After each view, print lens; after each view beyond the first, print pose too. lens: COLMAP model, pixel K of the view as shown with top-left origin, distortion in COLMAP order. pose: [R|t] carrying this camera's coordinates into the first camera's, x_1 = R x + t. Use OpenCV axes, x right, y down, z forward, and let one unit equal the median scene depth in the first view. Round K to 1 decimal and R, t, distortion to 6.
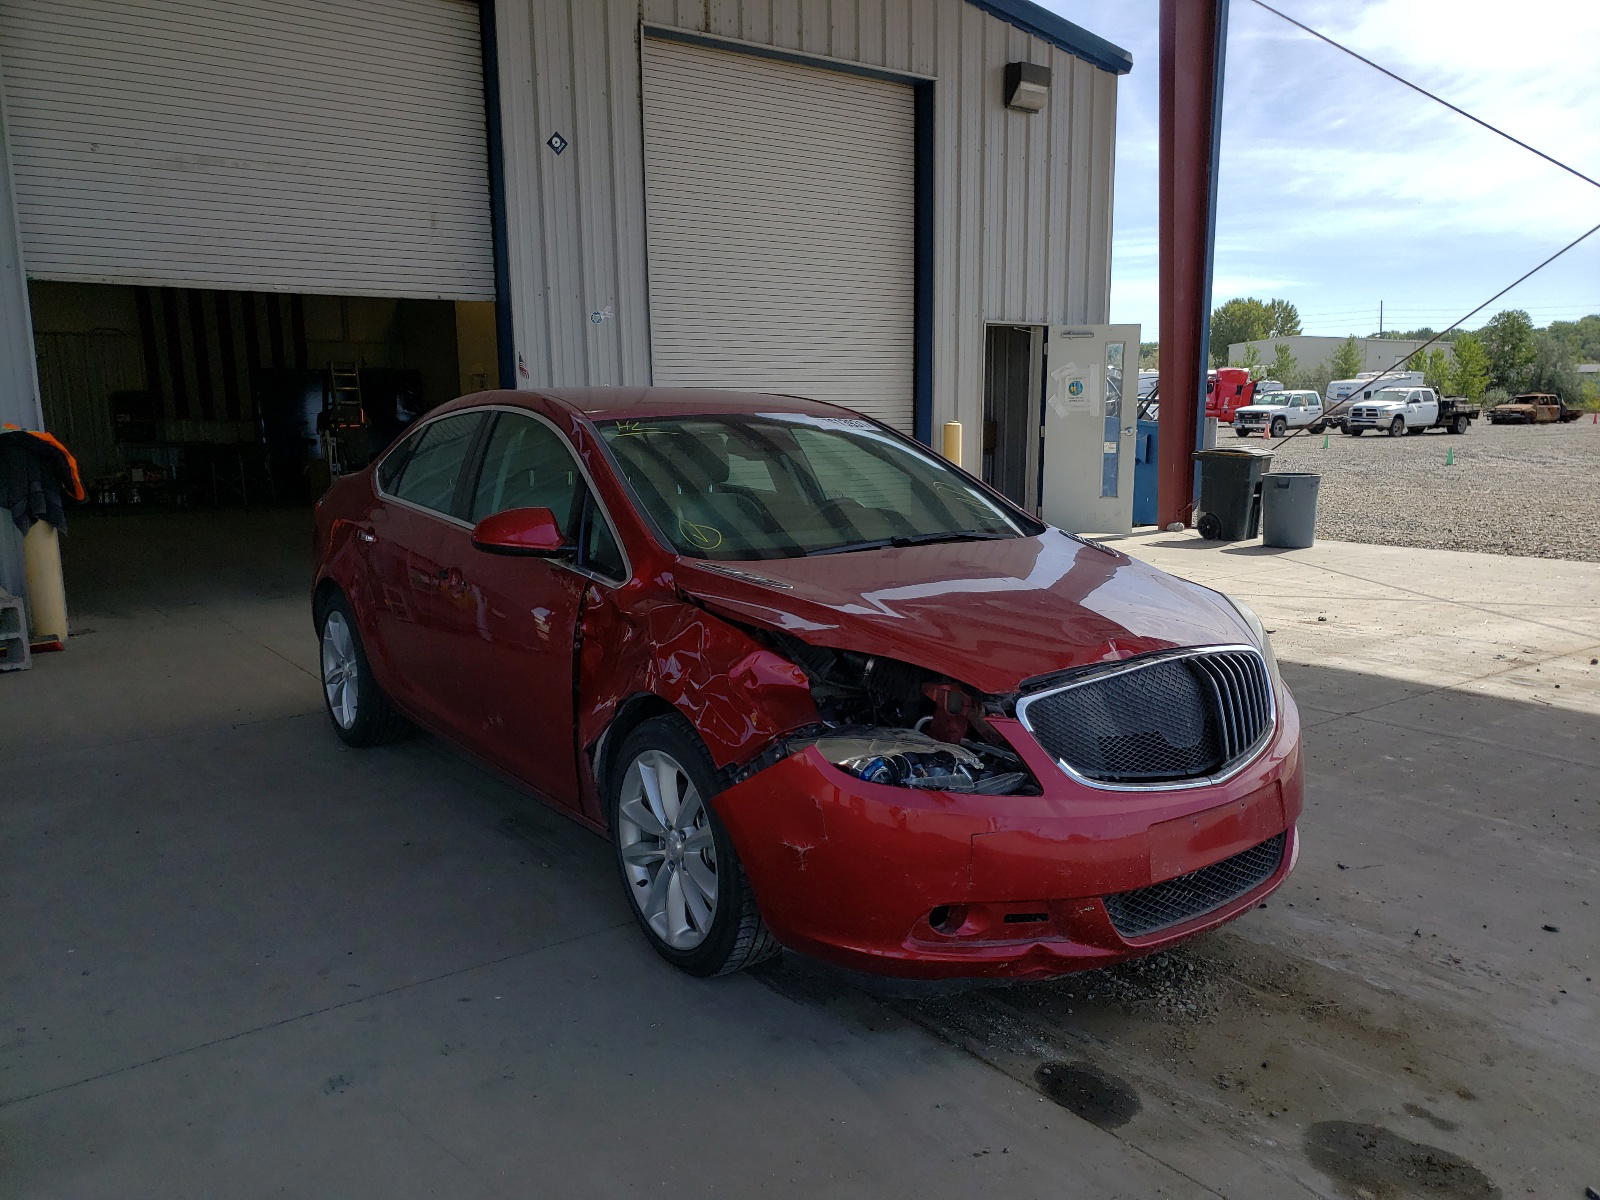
lens RADIAL K [[1262.8, 0, 802.6], [0, 1262.8, 644.0], [0, 0, 1]] dist [0.004007, 0.000261]
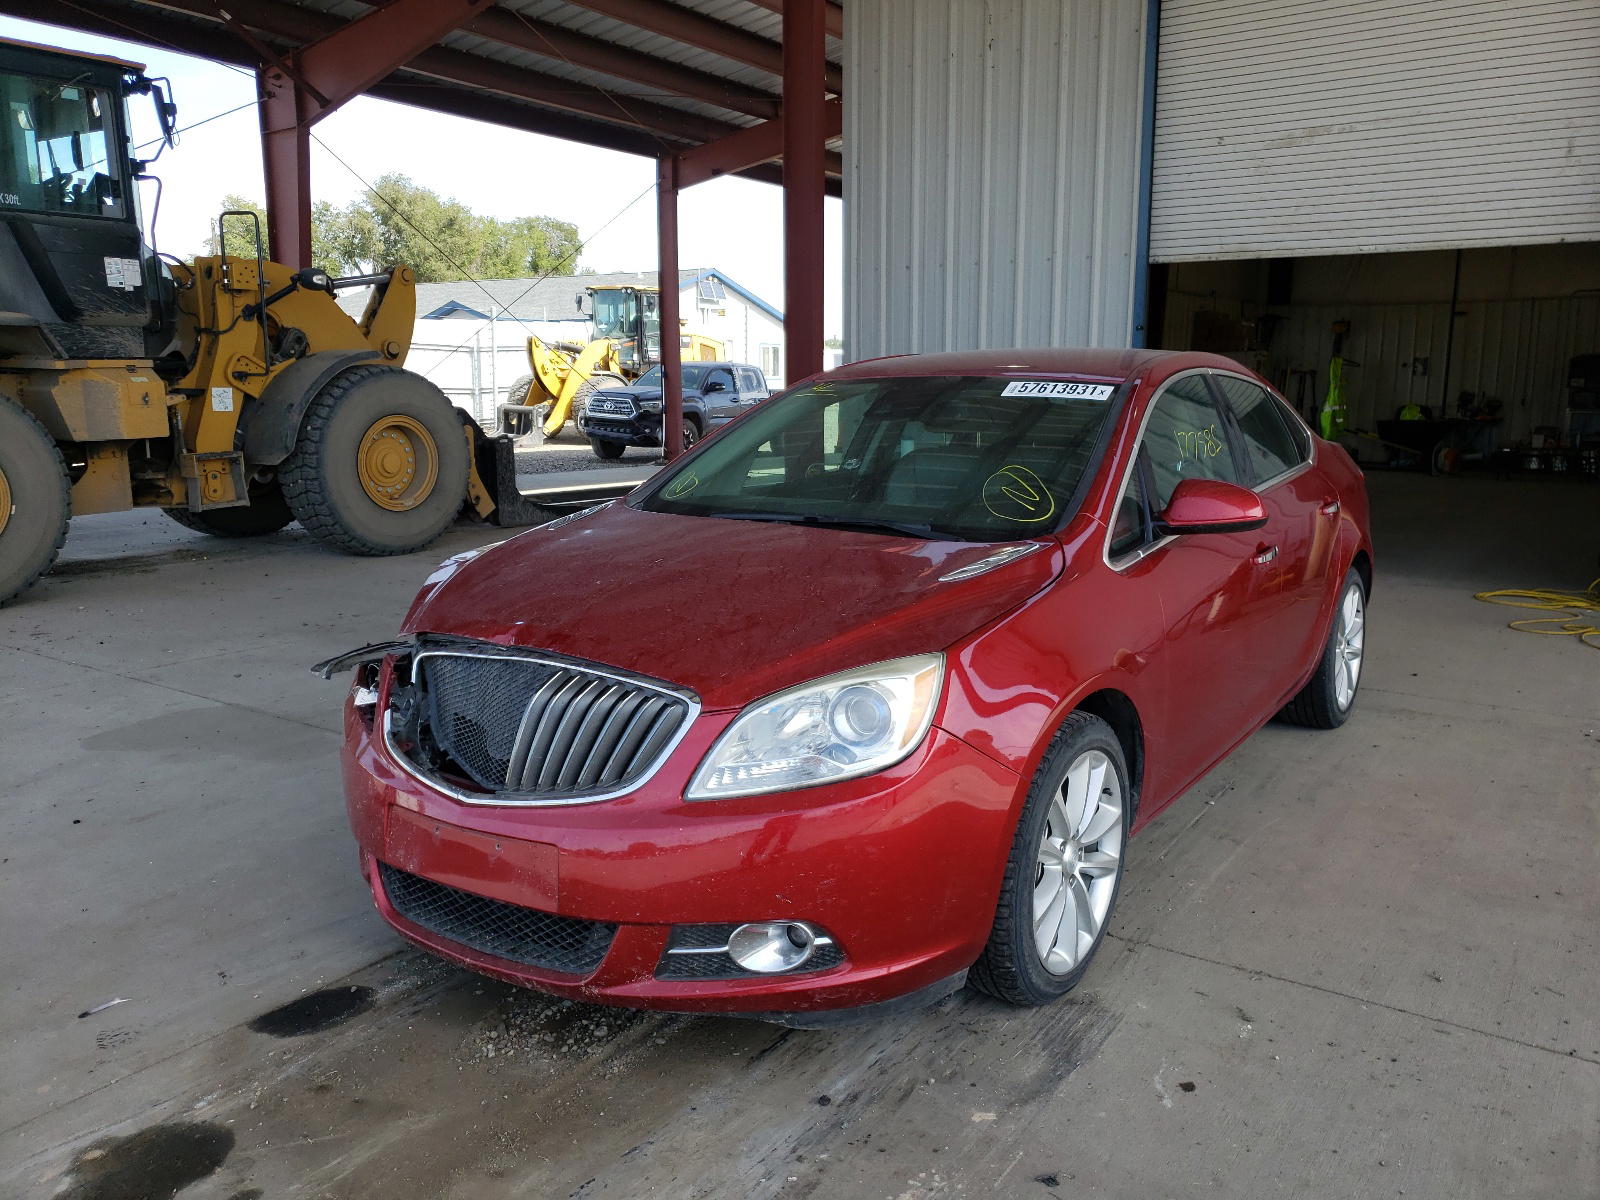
lens RADIAL K [[1209.4, 0, 780.6], [0, 1209.4, 602.4], [0, 0, 1]] dist [0.010040, 0.004324]
pose [[0.314565, 0.182190, -0.931588, 1.008109], [-0.177723, 0.975357, 0.130739, -0.152697], [0.932450, 0.124439, 0.339193, 0.789313]]
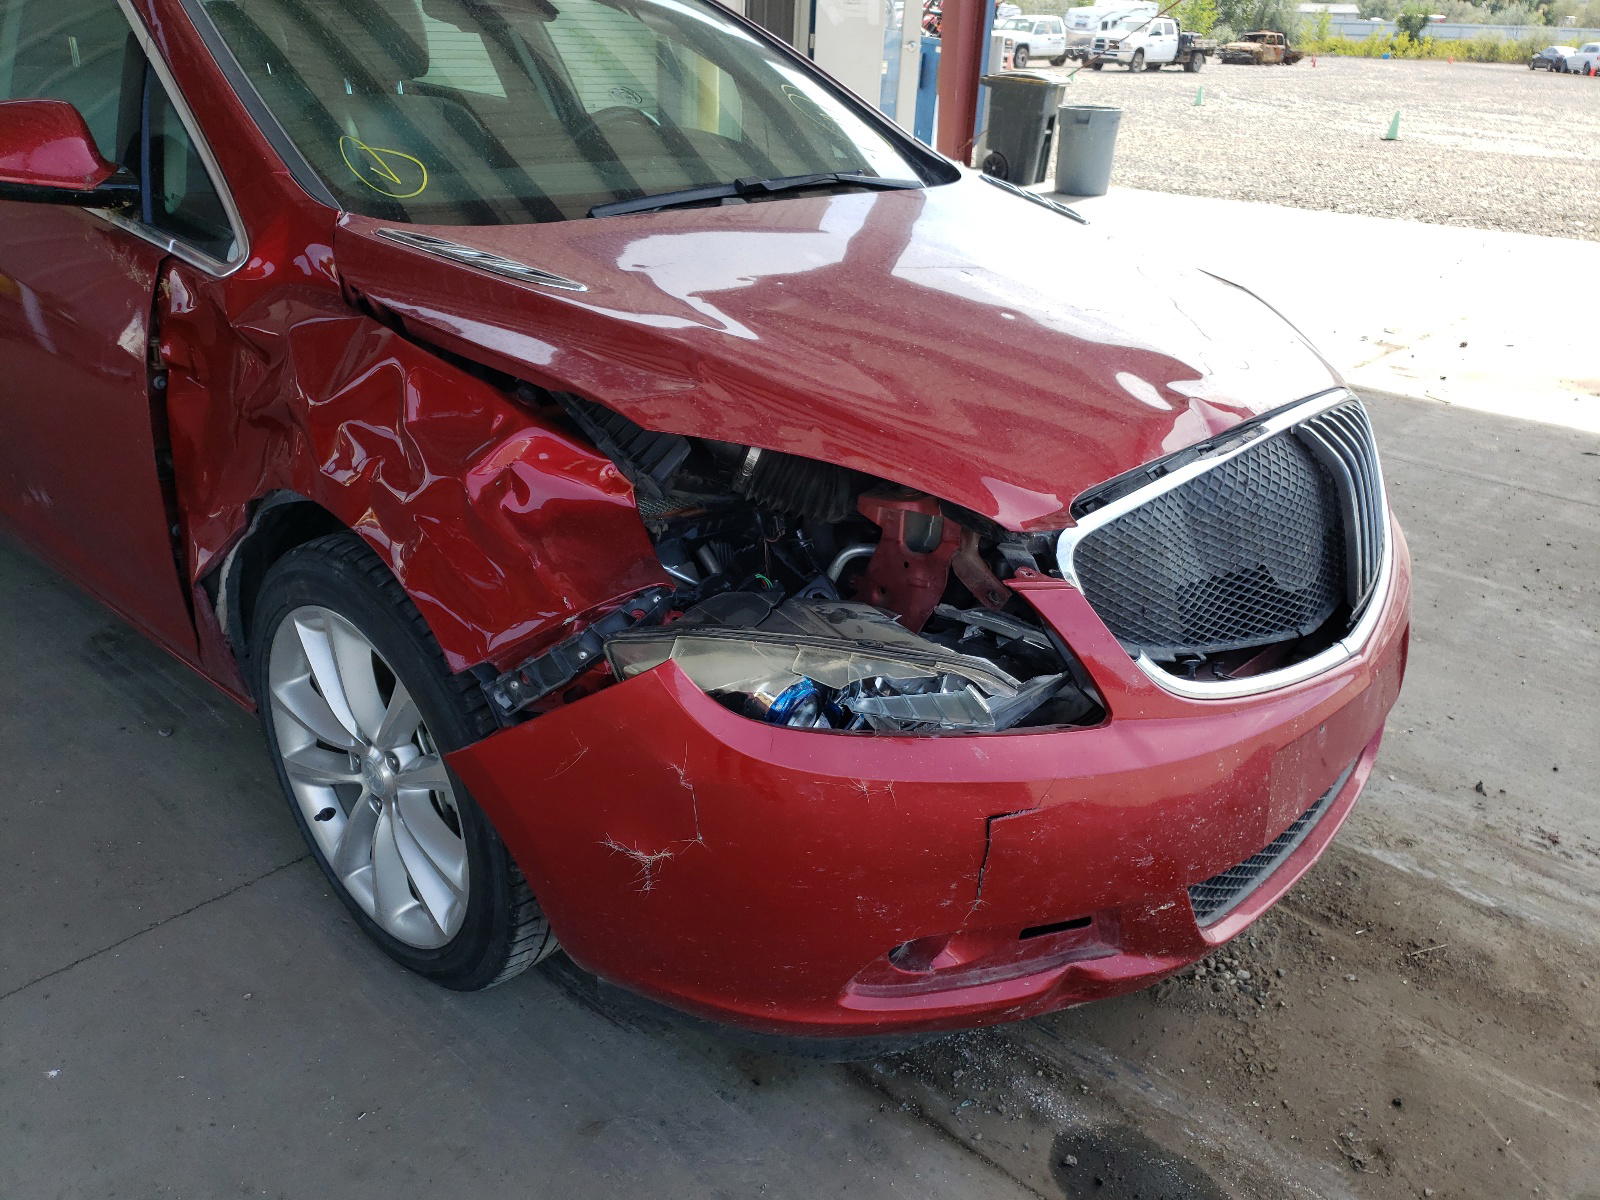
lens RADIAL K [[1209.4, 0, 780.6], [0, 1209.4, 602.4], [0, 0, 1]] dist [0.010040, 0.004324]
pose [[0.977452, -0.046651, 0.205939, -0.034550], [-0.007704, 0.966761, 0.255567, -0.044766], [-0.211016, -0.251391, 0.944603, 0.469838]]
